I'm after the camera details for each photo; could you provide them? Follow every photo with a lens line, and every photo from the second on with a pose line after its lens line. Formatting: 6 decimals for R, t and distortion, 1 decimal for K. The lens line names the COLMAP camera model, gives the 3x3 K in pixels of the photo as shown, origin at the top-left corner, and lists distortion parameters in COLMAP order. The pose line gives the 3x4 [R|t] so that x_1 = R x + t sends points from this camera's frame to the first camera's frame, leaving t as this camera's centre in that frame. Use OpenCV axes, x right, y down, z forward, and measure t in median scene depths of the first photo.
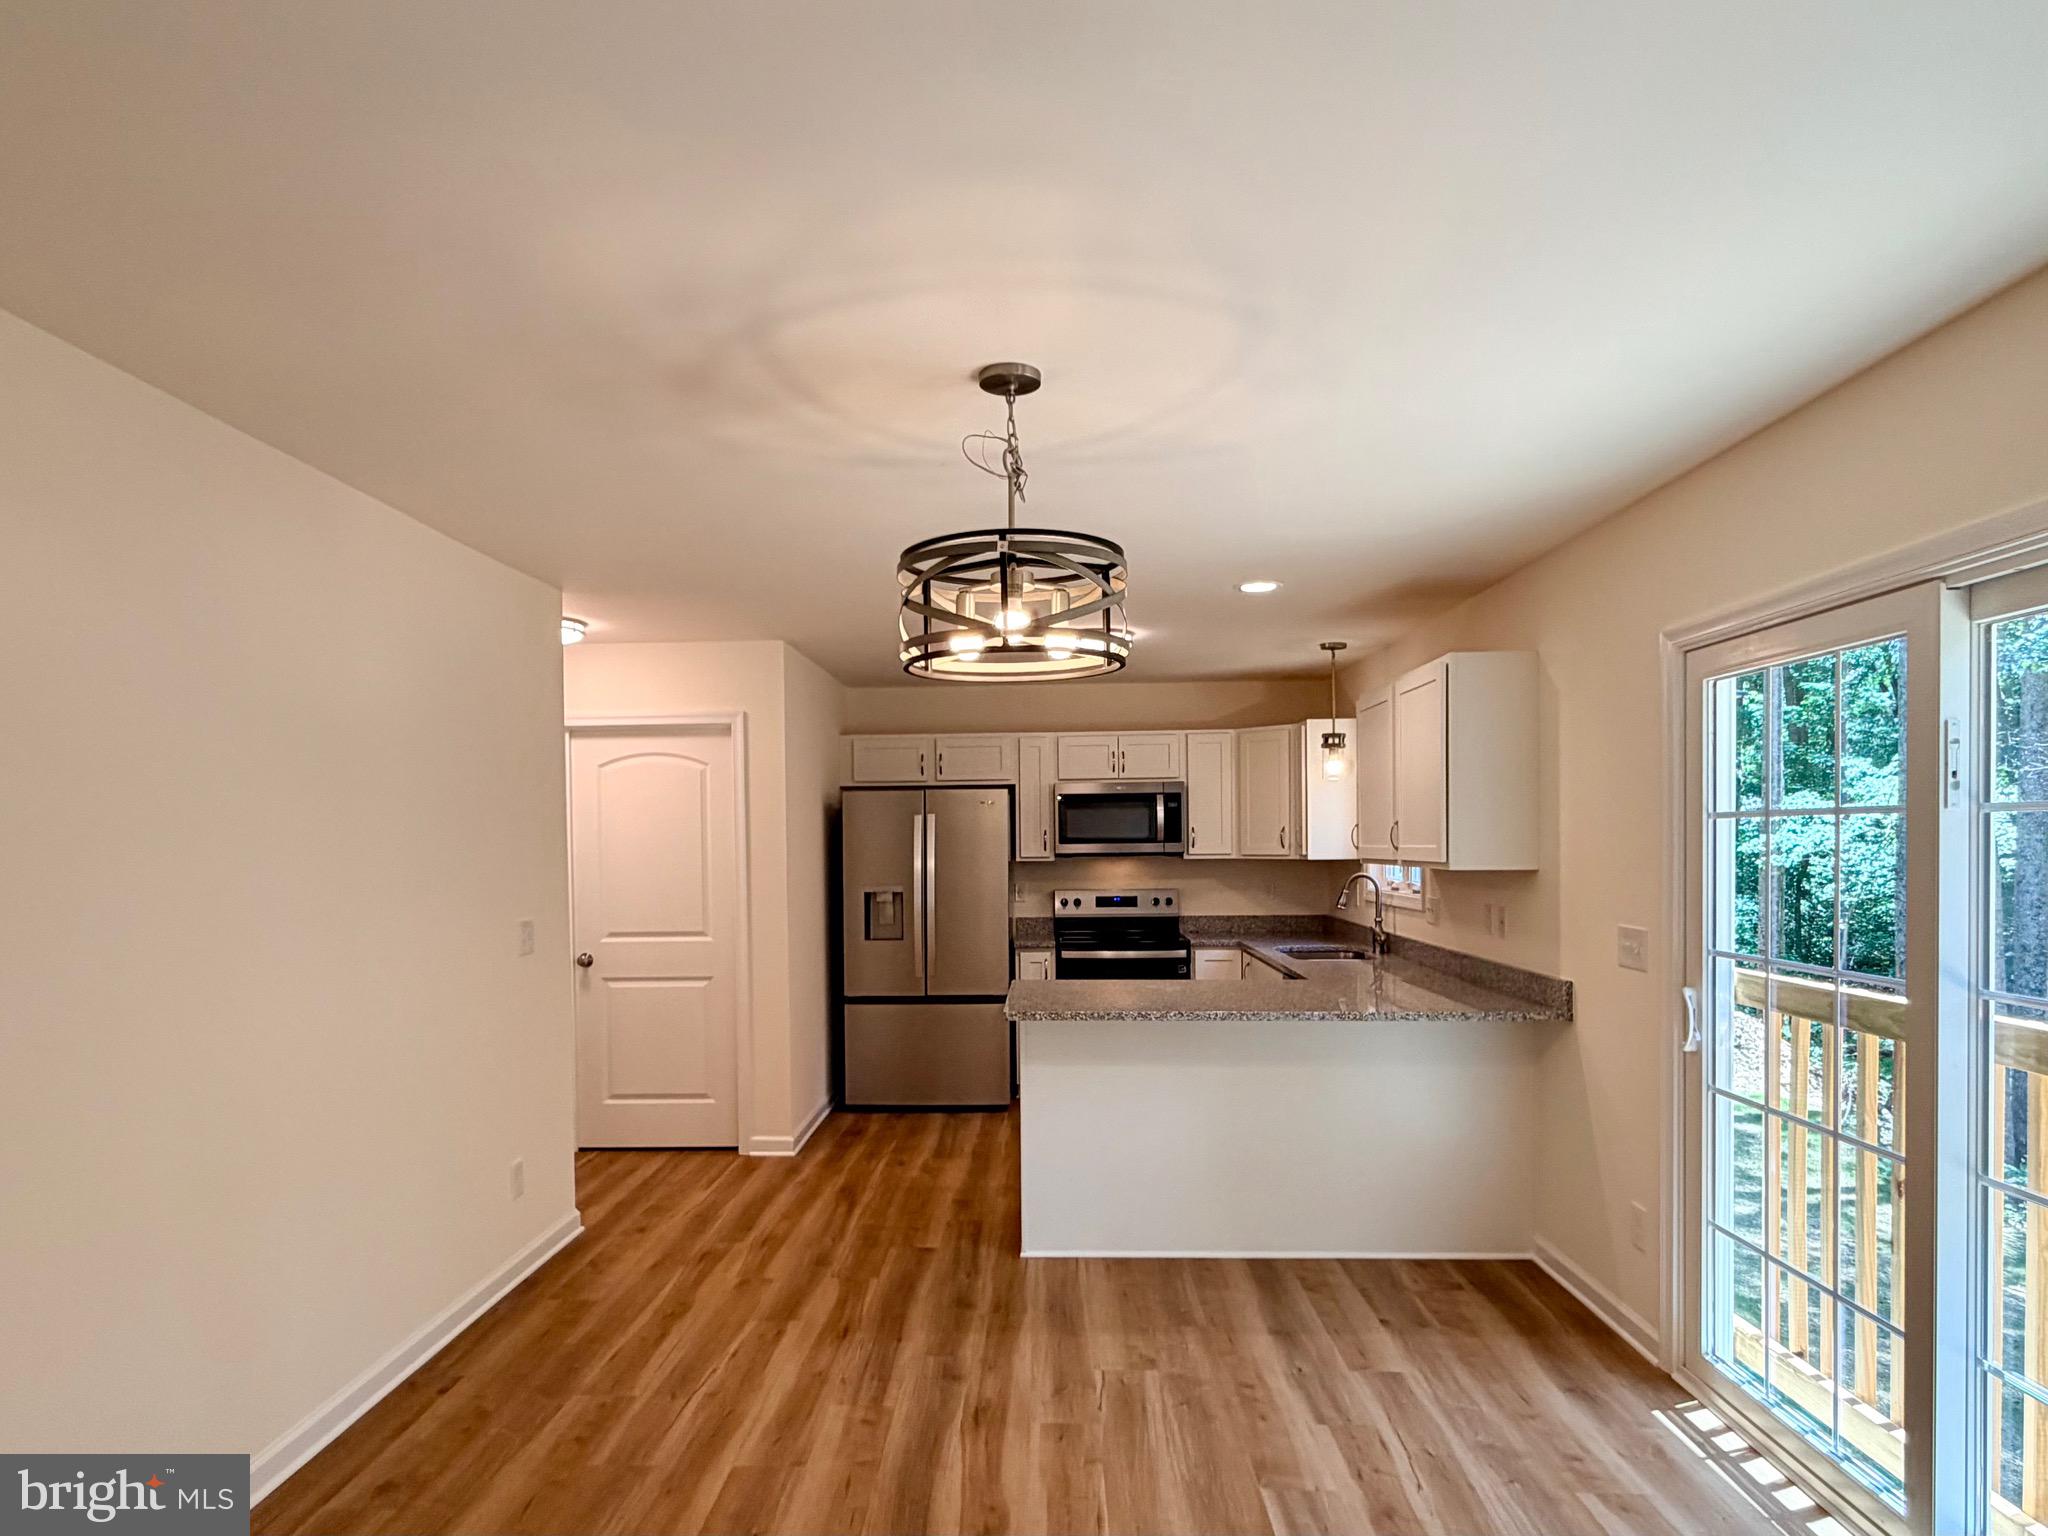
lens RADIAL K [[1197.0, 0, 1008.1], [0, 1197.0, 859.9], [0, 0, 1]] dist [0.001734, -0.001045]
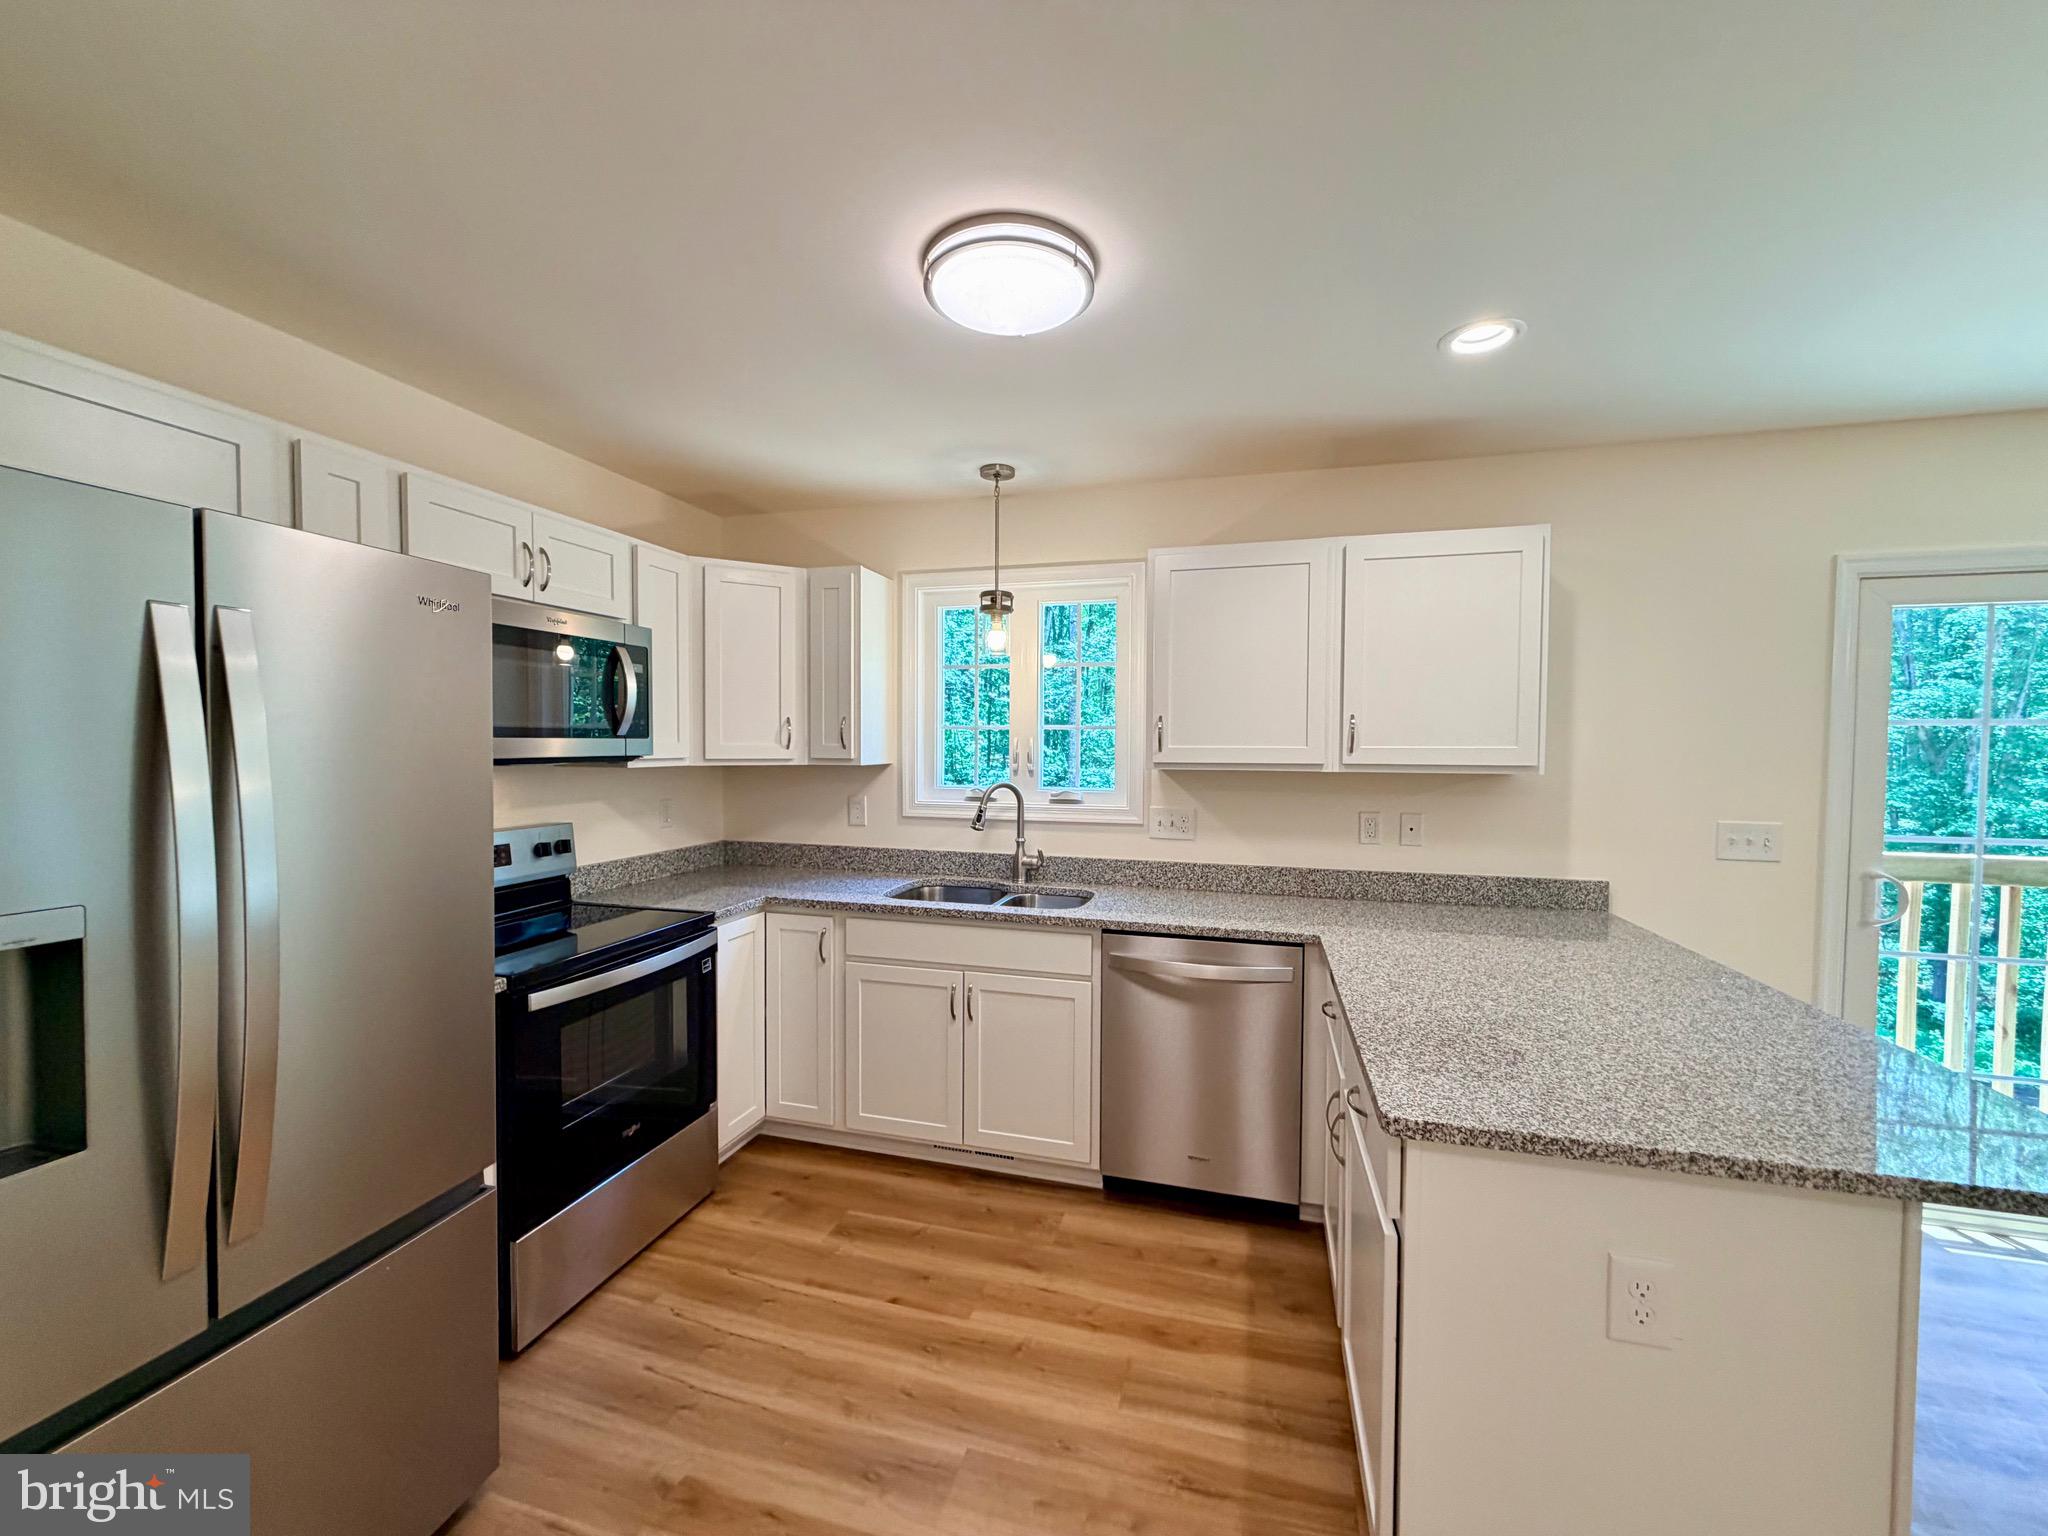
lens RADIAL K [[817.2, 0, 1019.7], [0, 817.2, 770.1], [0, 0, 1]] dist [0.000041, 0.000286]
pose [[0.241526, -0.021154, 0.970164, -0.201270], [0.007648, 0.999773, 0.019895, -0.006543], [-0.970364, 0.002615, 0.241633, 0.824876]]
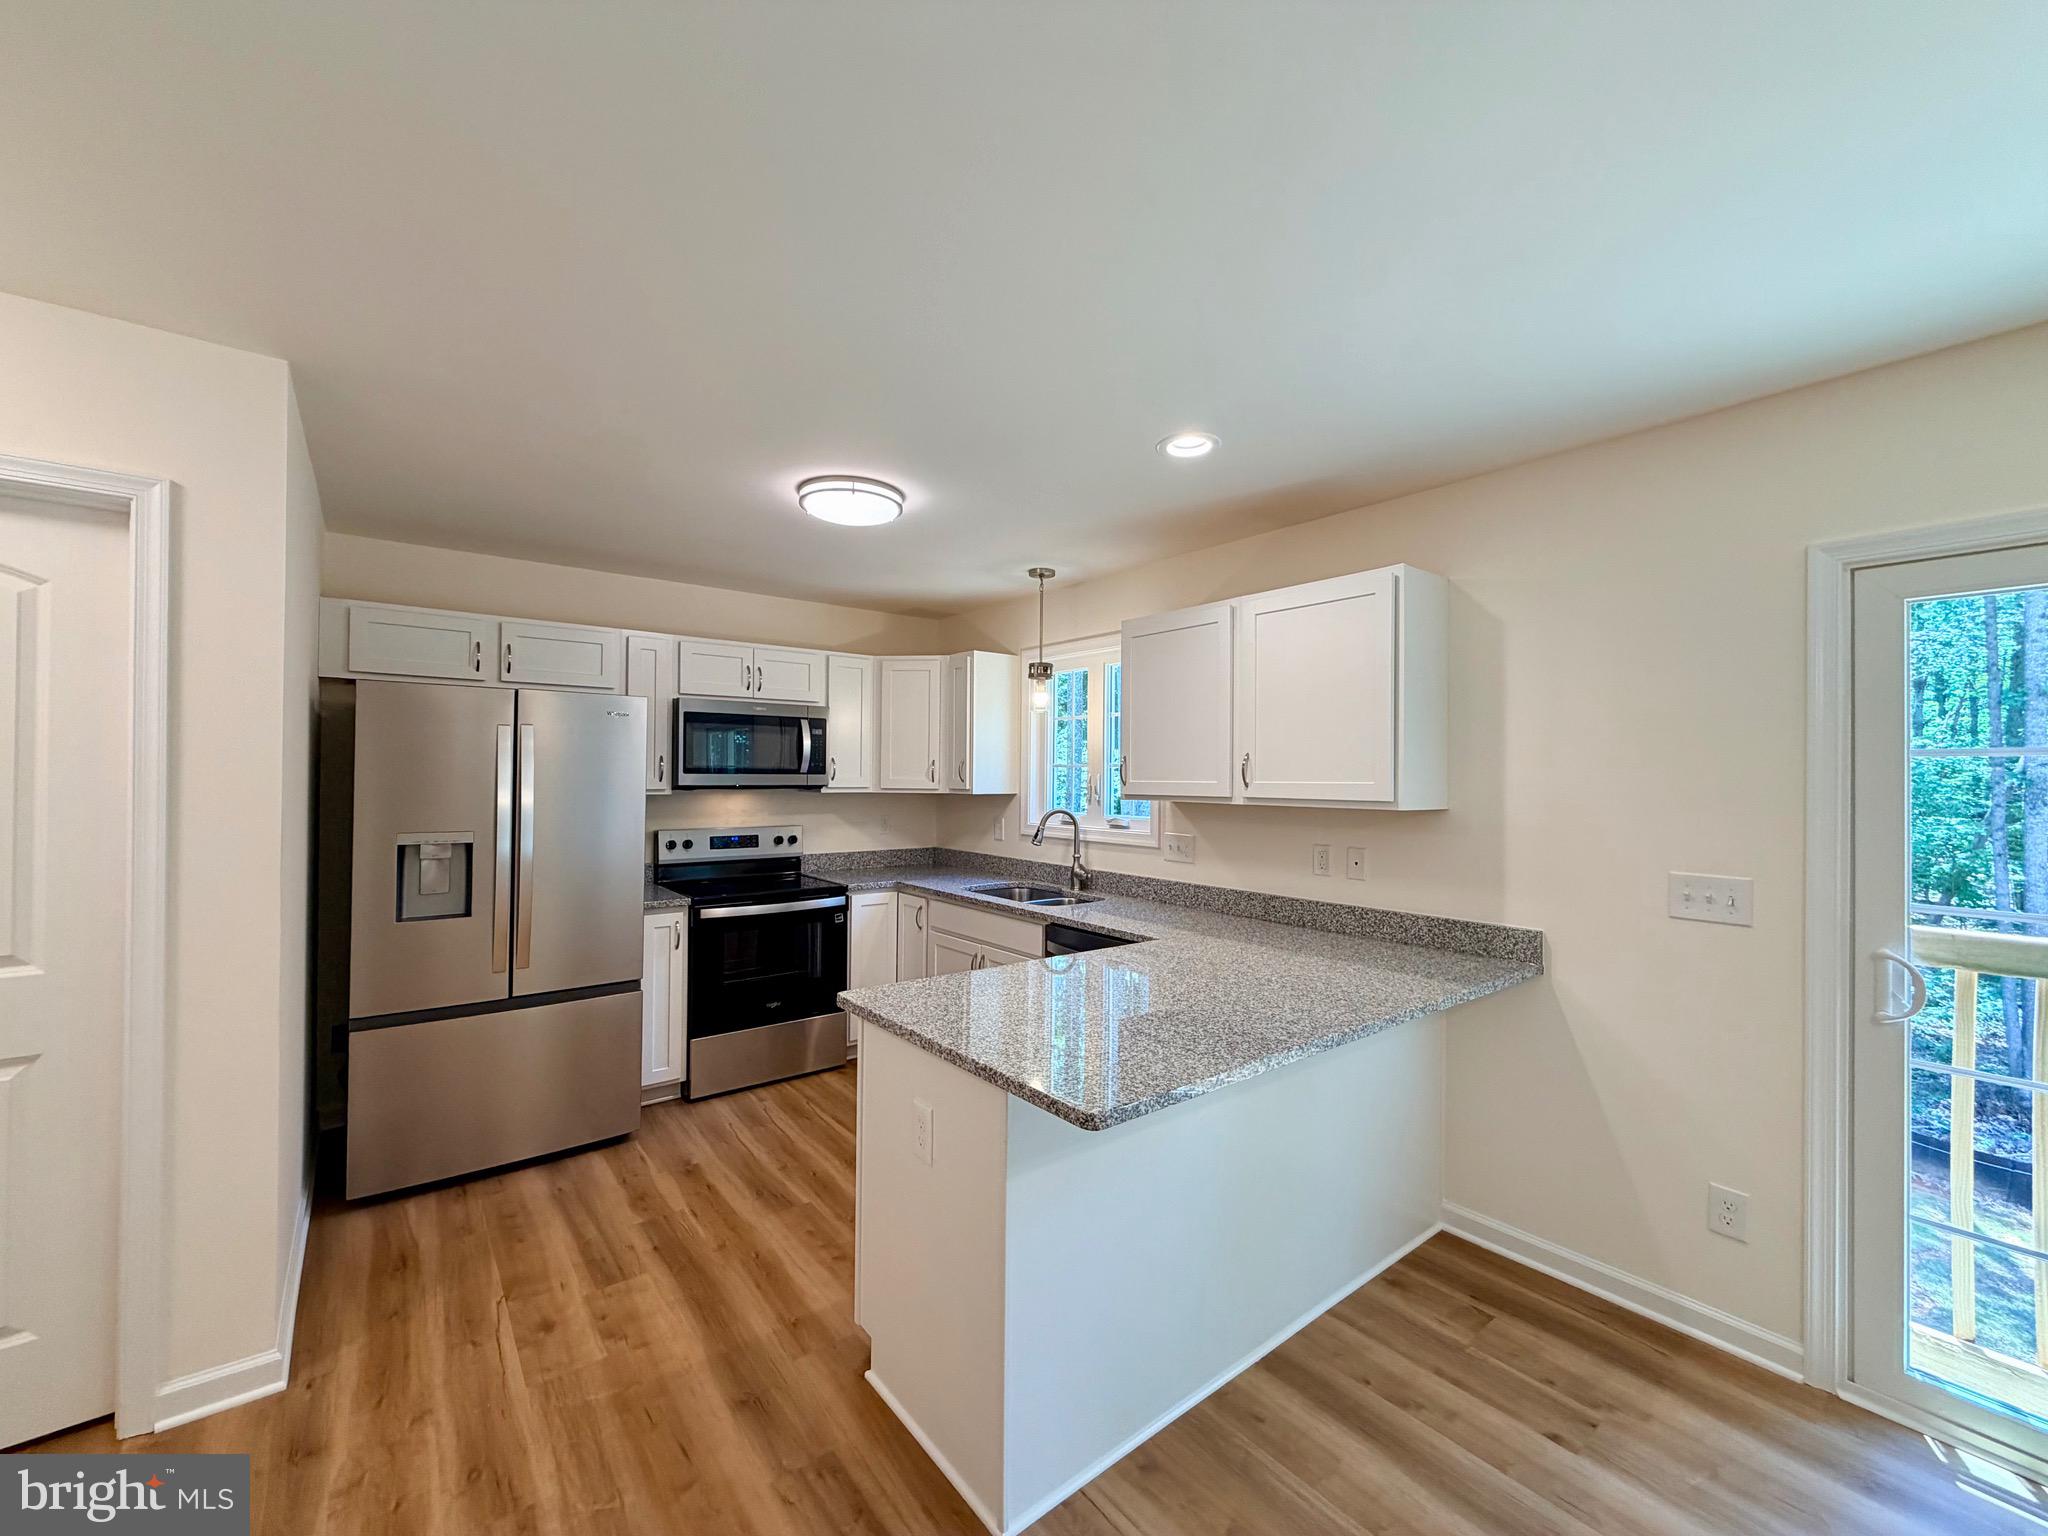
lens RADIAL K [[817.2, 0, 1022.0], [0, 817.2, 769.8], [0, 0, 1]] dist [0.000041, 0.000286]
pose [[0.762093, 0.021358, 0.647115, -0.154631], [-0.005465, 0.999632, -0.026557, -0.002732], [-0.647445, 0.016702, 0.761929, 0.487259]]
